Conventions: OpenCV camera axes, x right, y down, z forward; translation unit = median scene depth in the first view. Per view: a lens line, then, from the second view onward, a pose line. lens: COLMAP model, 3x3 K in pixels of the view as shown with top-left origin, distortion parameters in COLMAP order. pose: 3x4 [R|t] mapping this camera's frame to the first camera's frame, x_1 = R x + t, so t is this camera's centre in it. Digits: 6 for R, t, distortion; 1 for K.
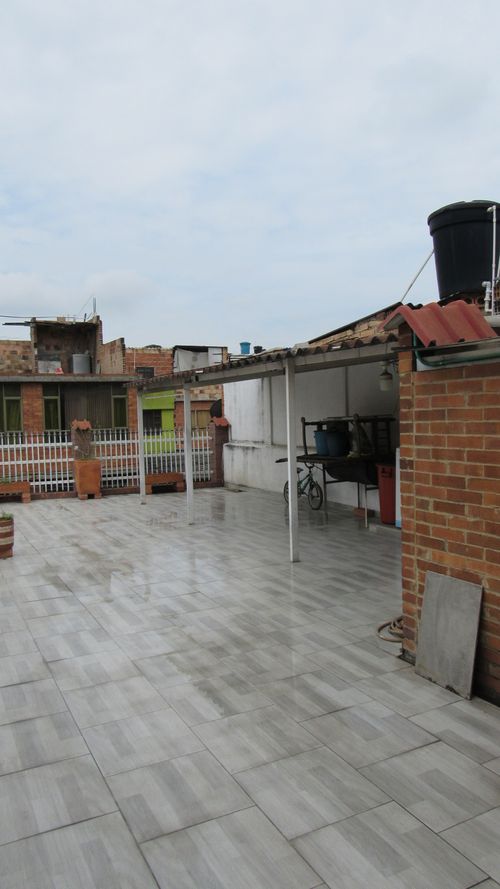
lens RADIAL K [[641.4, 0, 245.4], [0, 641.4, 441.1], [0, 0, 1]] dist [-0.039982, 0.009461]
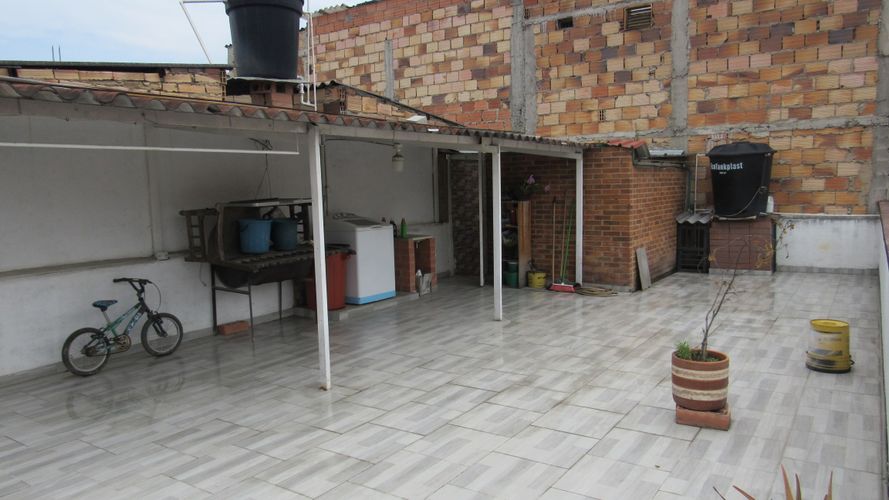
lens RADIAL K [[641.4, 0, 444.4], [0, 641.4, 253.7], [0, 0, 1]] dist [-0.039982, 0.009461]
pose [[-0.475621, -0.052679, 0.878071, -0.555049], [0.076407, 0.991958, 0.100899, -0.031486], [-0.876325, 0.115081, -0.467771, 1.039326]]
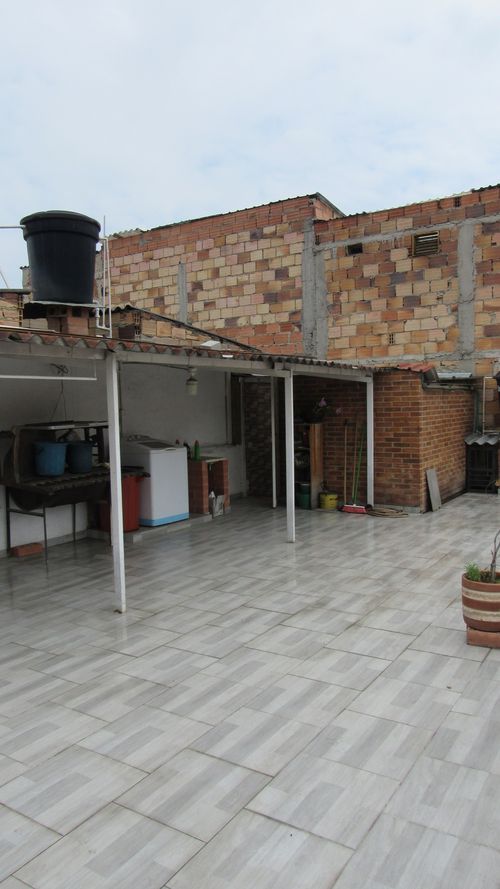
lens RADIAL K [[641.4, 0, 250.6], [0, 641.4, 440.3], [0, 0, 1]] dist [-0.039982, 0.009461]
pose [[-0.495374, -0.008126, 0.868642, -0.564310], [0.074282, 0.995897, 0.051679, -0.036615], [-0.865498, 0.090125, -0.492738, 1.046683]]
